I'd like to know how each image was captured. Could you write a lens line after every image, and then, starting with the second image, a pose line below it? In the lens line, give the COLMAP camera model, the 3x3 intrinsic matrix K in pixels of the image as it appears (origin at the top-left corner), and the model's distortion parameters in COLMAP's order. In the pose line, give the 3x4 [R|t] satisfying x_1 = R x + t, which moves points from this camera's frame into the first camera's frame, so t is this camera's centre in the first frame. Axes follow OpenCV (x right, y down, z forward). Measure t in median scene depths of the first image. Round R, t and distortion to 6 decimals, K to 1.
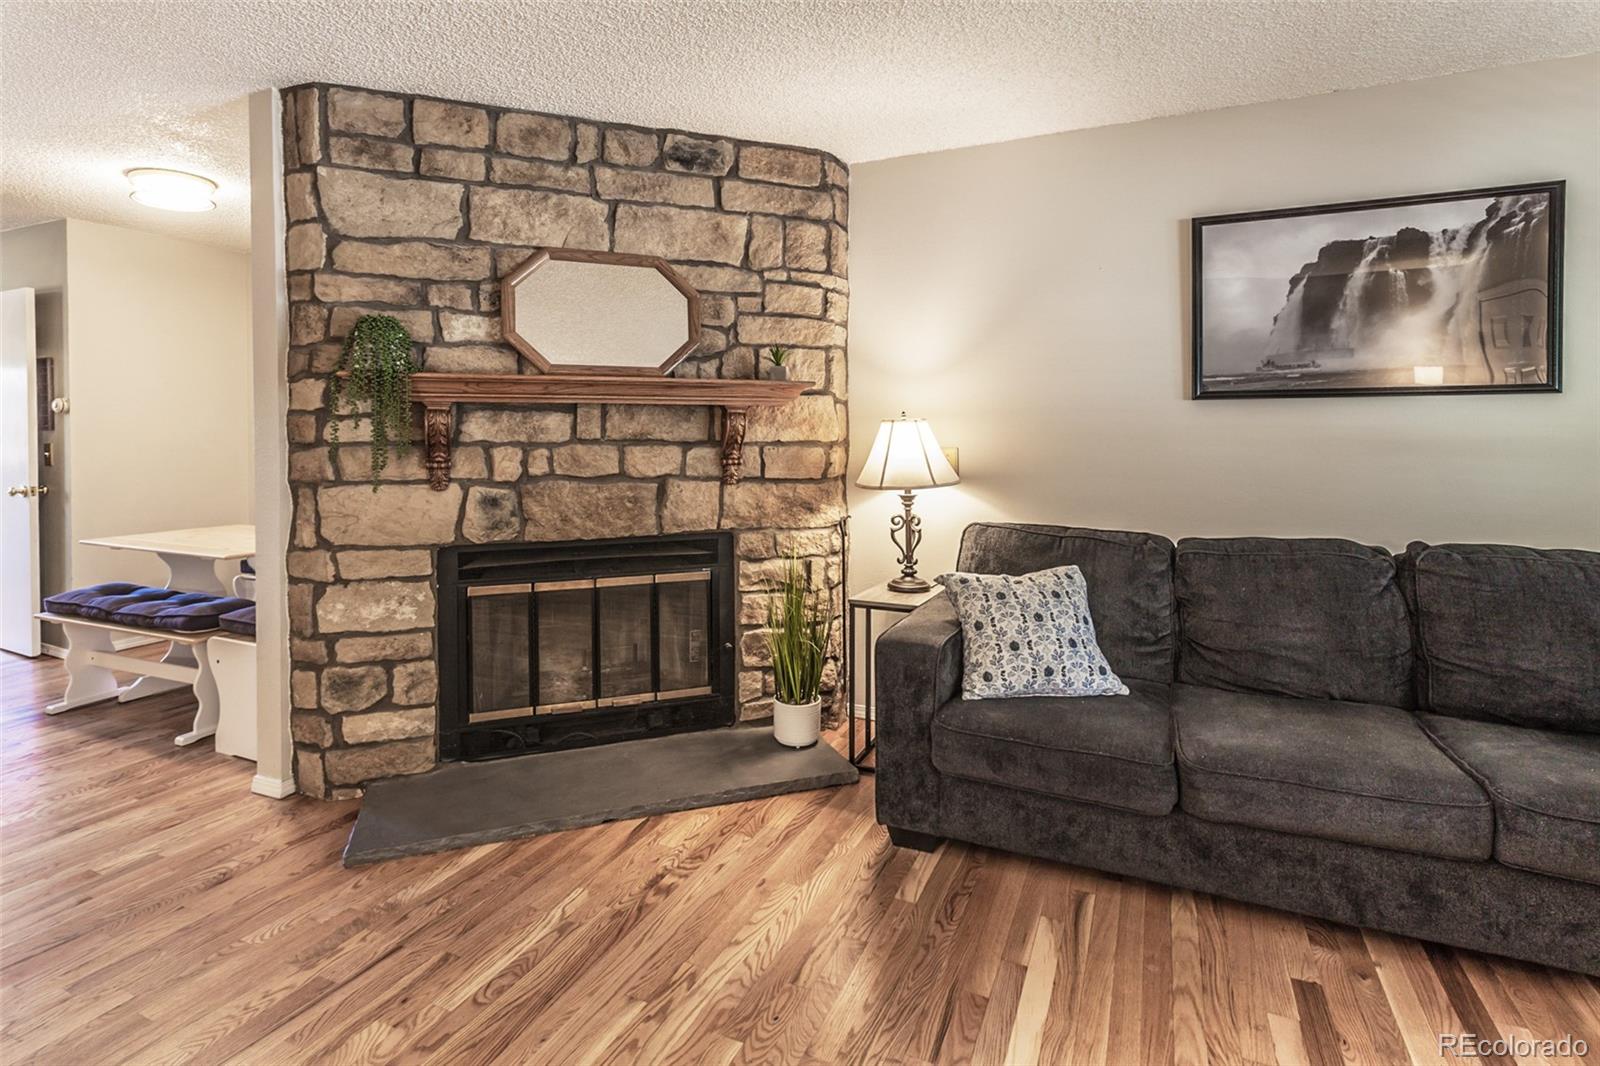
lens RADIAL K [[821.3, 0, 800.0], [0, 821.3, 533.0], [0, 0, 1]] dist [-0.001302, 0.000441]
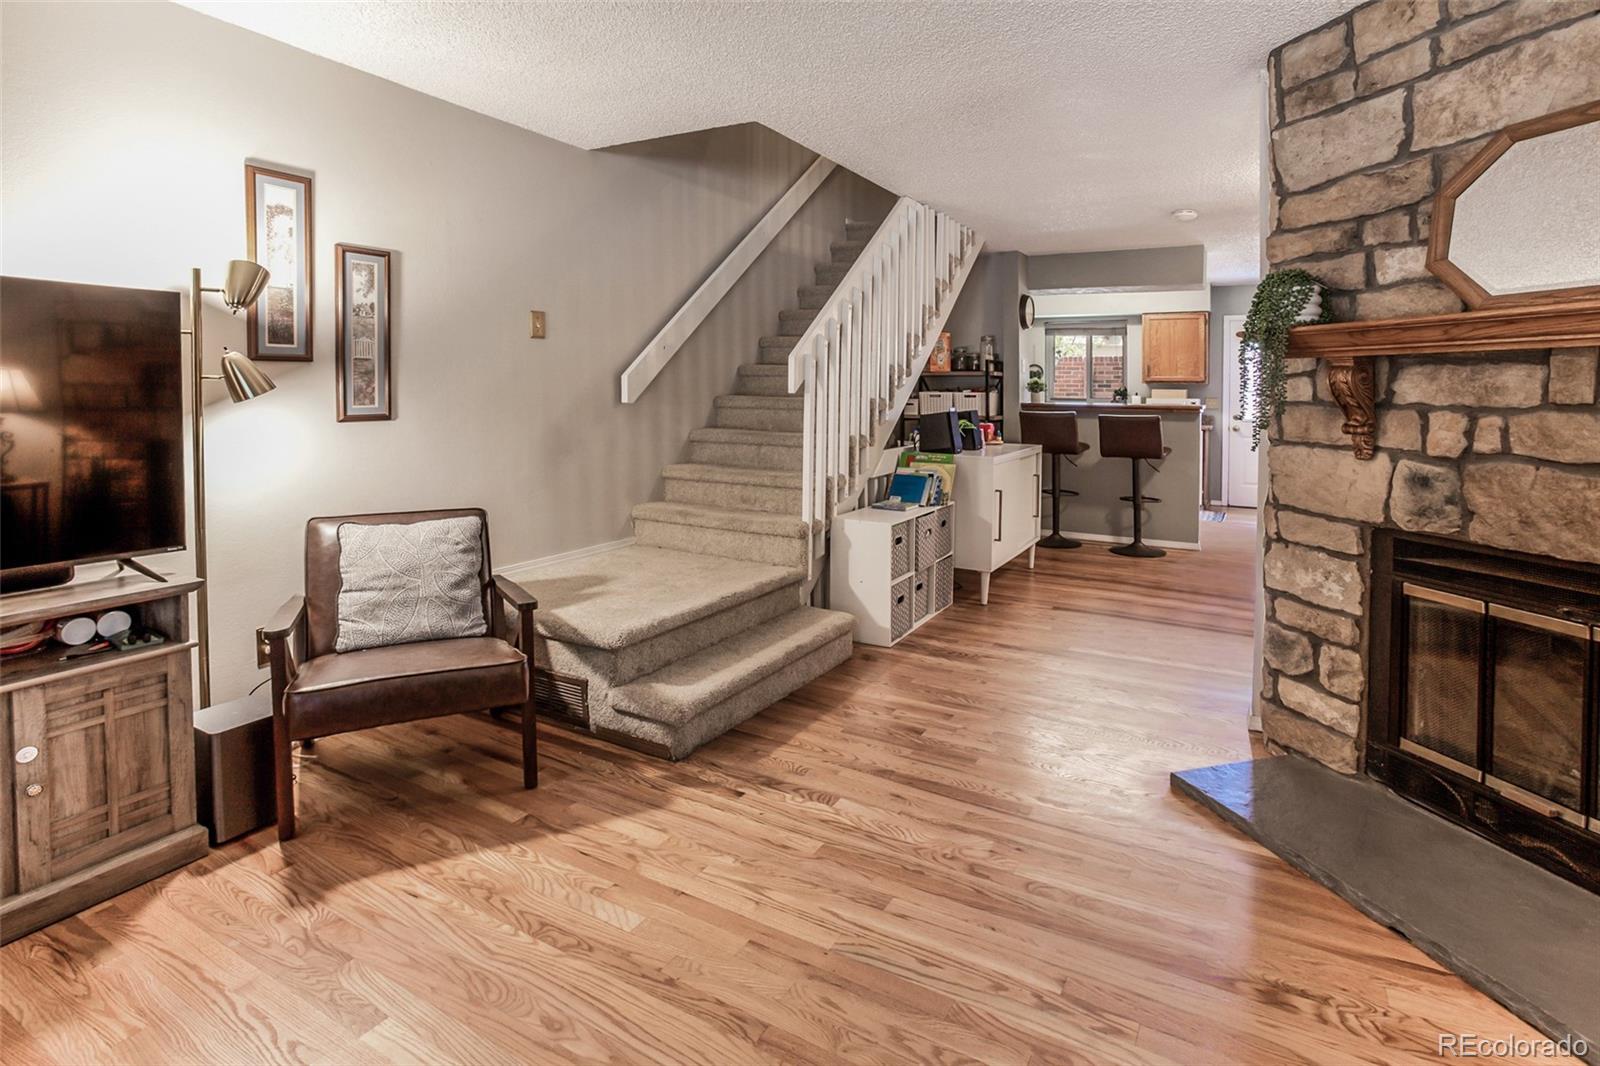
lens RADIAL K [[822.4, 0, 800.0], [0, 822.4, 533.0], [0, 0, 1]] dist [-0.068010, 0.031920]
pose [[-0.138584, 0.168035, -0.975991, 0.475987], [-0.126968, 0.974353, 0.185782, -0.057255], [0.982178, 0.149666, -0.113694, 0.518001]]
